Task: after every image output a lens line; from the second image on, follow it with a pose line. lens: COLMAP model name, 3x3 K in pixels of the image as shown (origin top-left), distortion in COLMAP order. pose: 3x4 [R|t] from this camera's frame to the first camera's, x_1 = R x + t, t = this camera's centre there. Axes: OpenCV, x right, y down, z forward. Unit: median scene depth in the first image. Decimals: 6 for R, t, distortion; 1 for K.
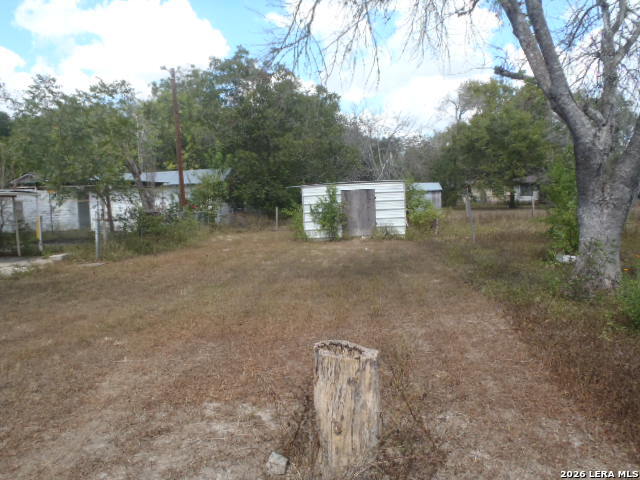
lens RADIAL K [[555.1, 0, 321.6], [0, 555.1, 237.1], [0, 0, 1]] dist [-0.058298, 0.059562]
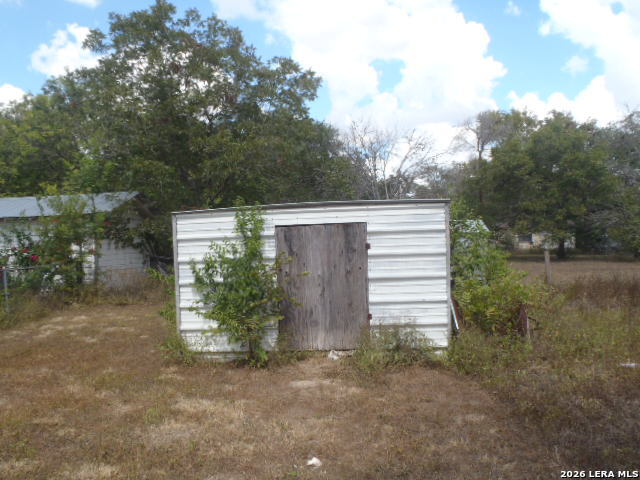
lens RADIAL K [[555.1, 0, 320.1], [0, 555.1, 243.3], [0, 0, 1]] dist [-0.058298, 0.059562]
pose [[0.999799, 0.012771, -0.015432, 0.070582], [-0.013779, 0.997652, -0.067082, -0.047502], [0.014539, 0.067281, 0.997628, 0.627157]]
